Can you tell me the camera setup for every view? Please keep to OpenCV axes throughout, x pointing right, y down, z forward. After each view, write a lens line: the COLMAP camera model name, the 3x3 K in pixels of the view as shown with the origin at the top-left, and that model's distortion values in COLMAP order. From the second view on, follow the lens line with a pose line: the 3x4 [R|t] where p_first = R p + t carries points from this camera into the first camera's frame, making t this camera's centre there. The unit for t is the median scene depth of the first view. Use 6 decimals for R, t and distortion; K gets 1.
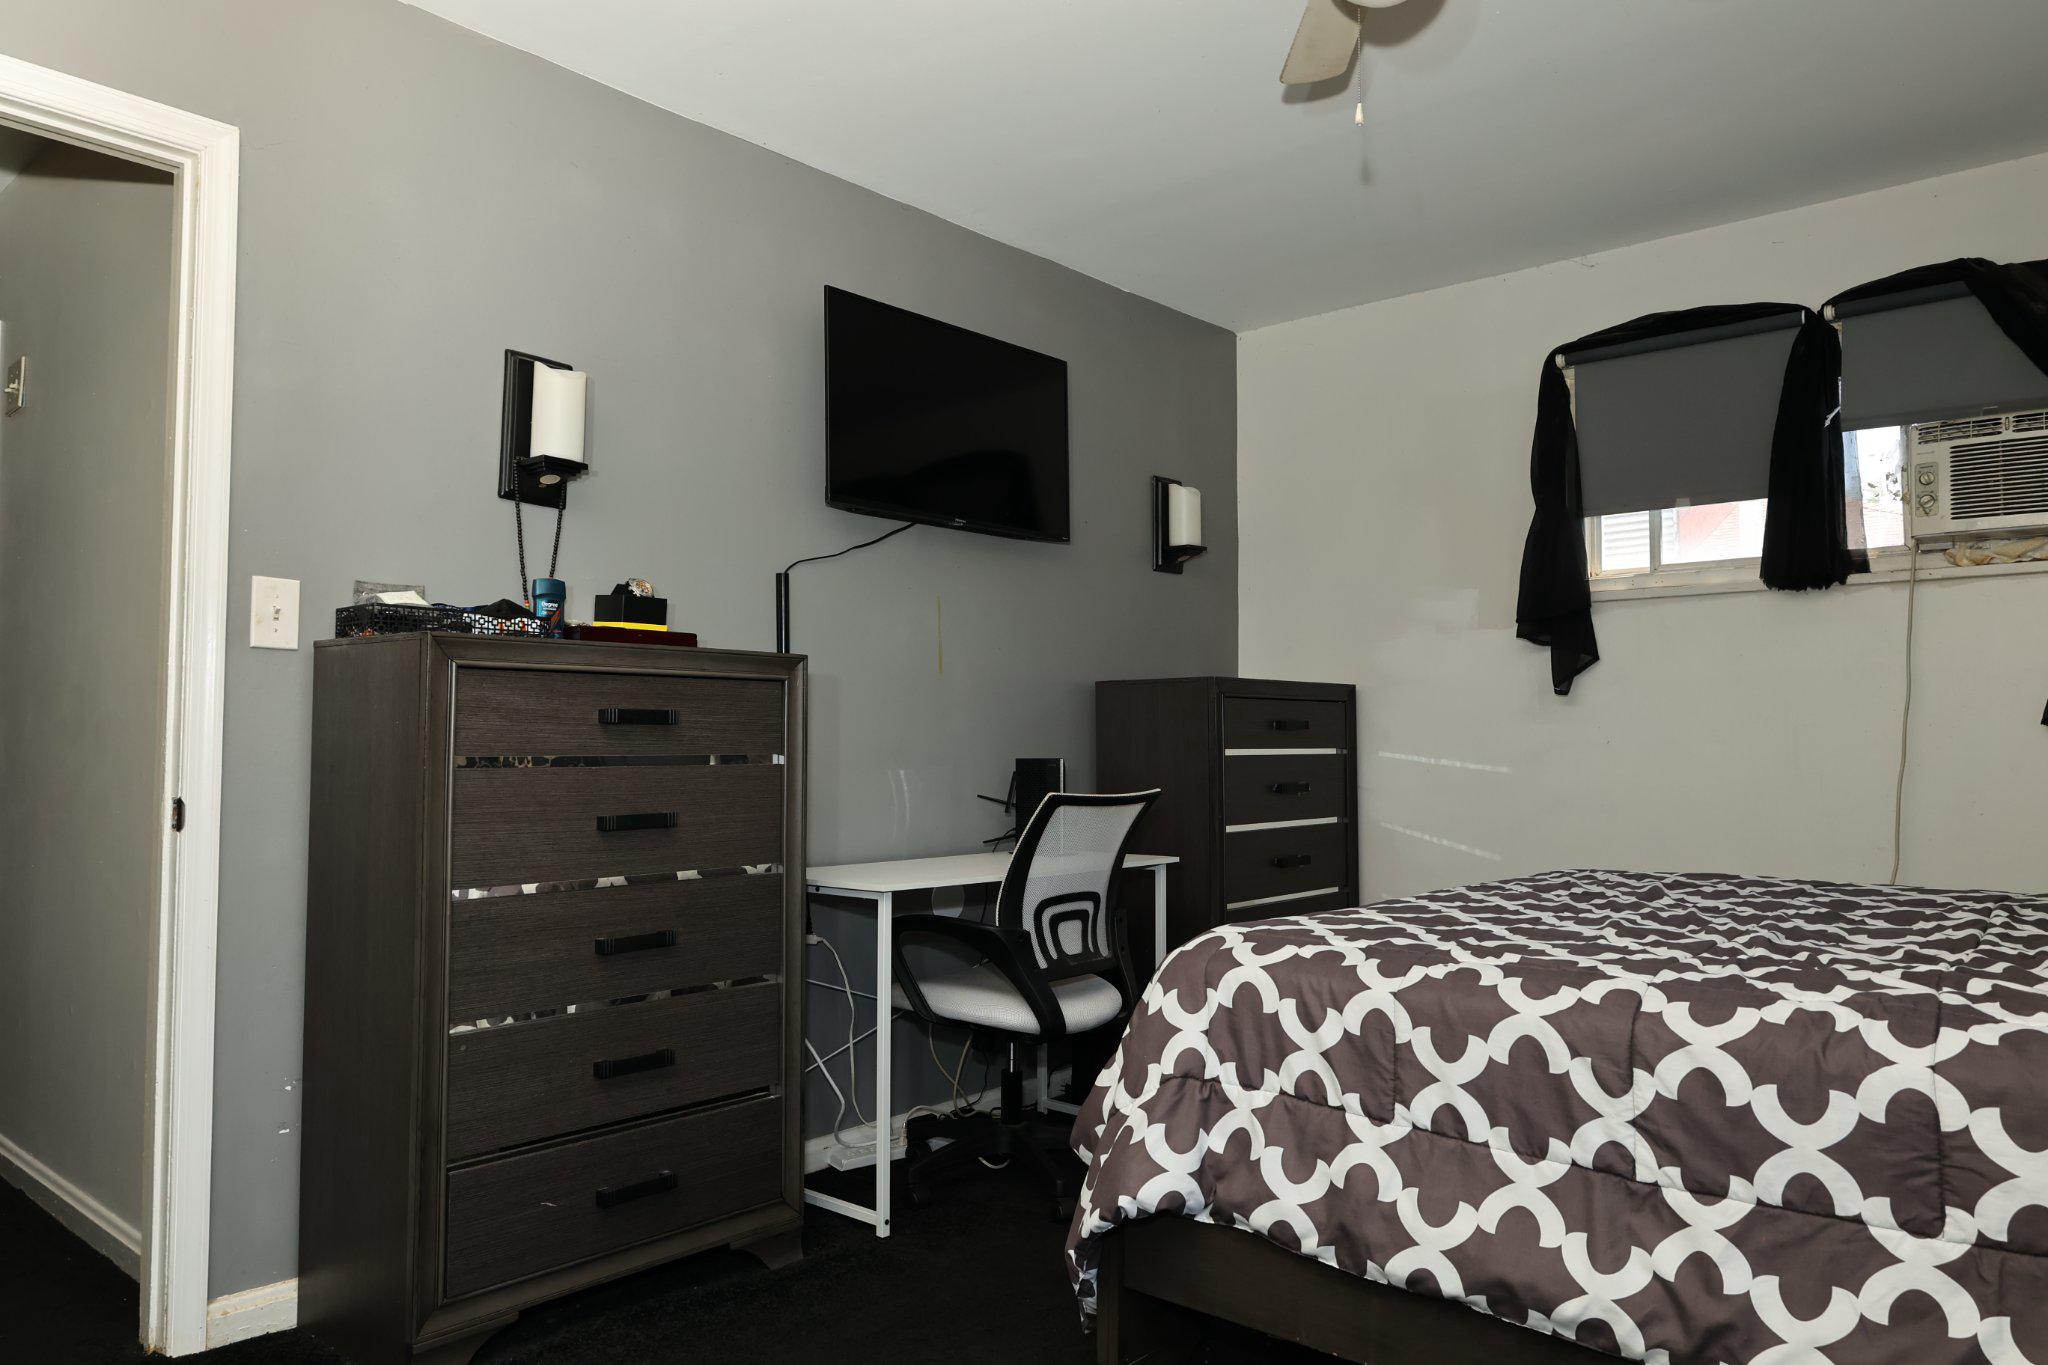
lens RADIAL K [[1404.1, 0, 1022.1], [0, 1404.1, 681.4], [0, 0, 1]] dist [-0.009620, 0.002821]
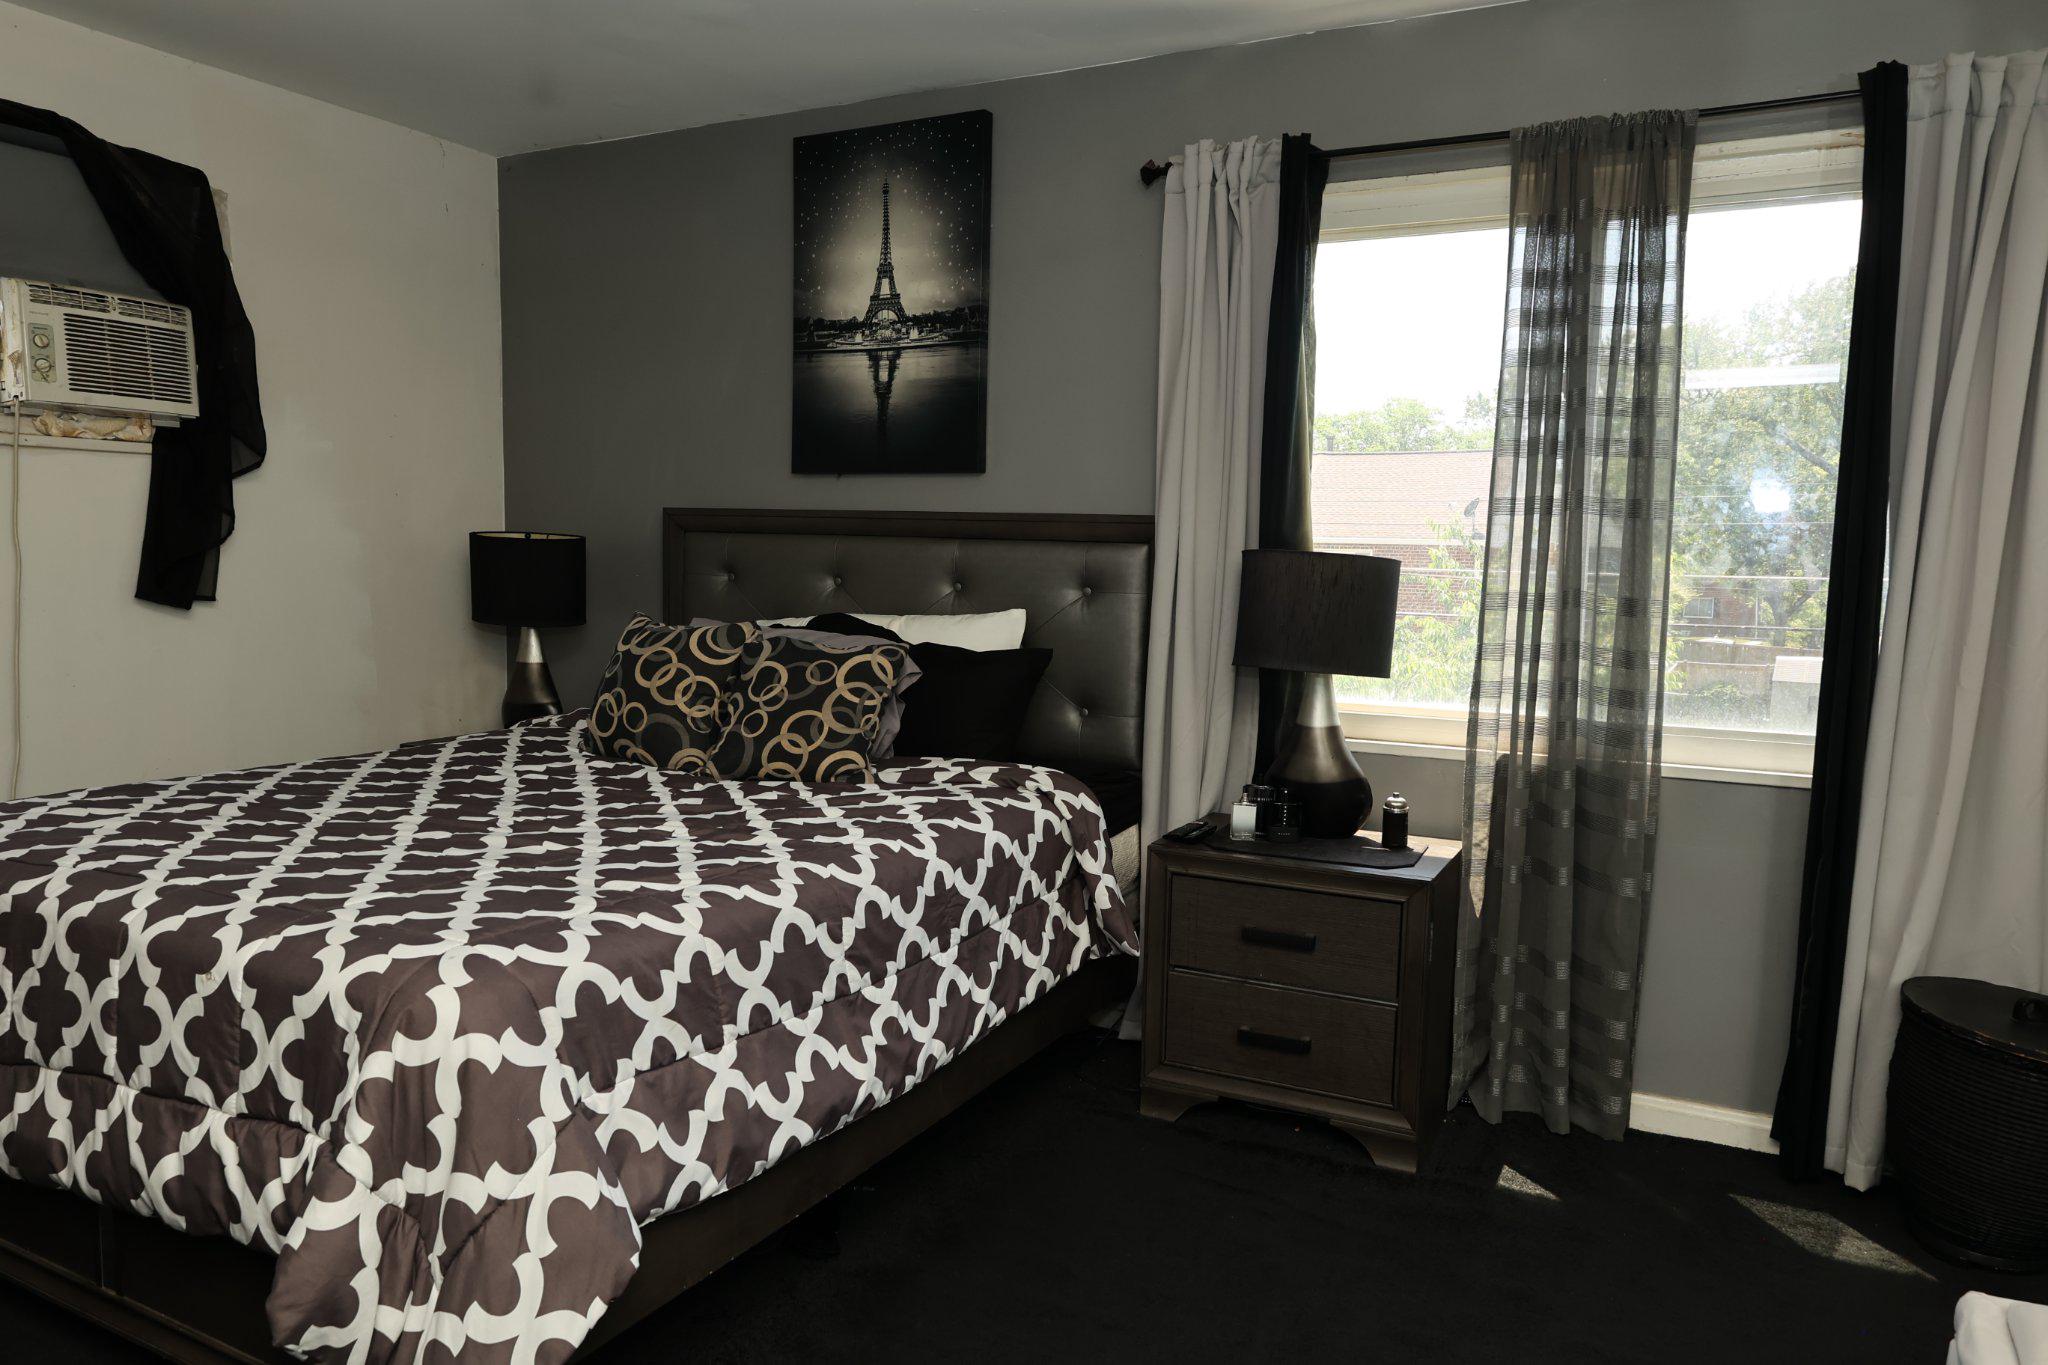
lens RADIAL K [[1404.1, 0, 1022.4], [0, 1404.1, 688.5], [0, 0, 1]] dist [-0.009620, 0.002821]
pose [[-0.221405, -0.108567, 0.969120, -0.791441], [-0.064682, 0.993230, 0.096491, -0.080745], [-0.973034, -0.041321, -0.226929, 0.988479]]
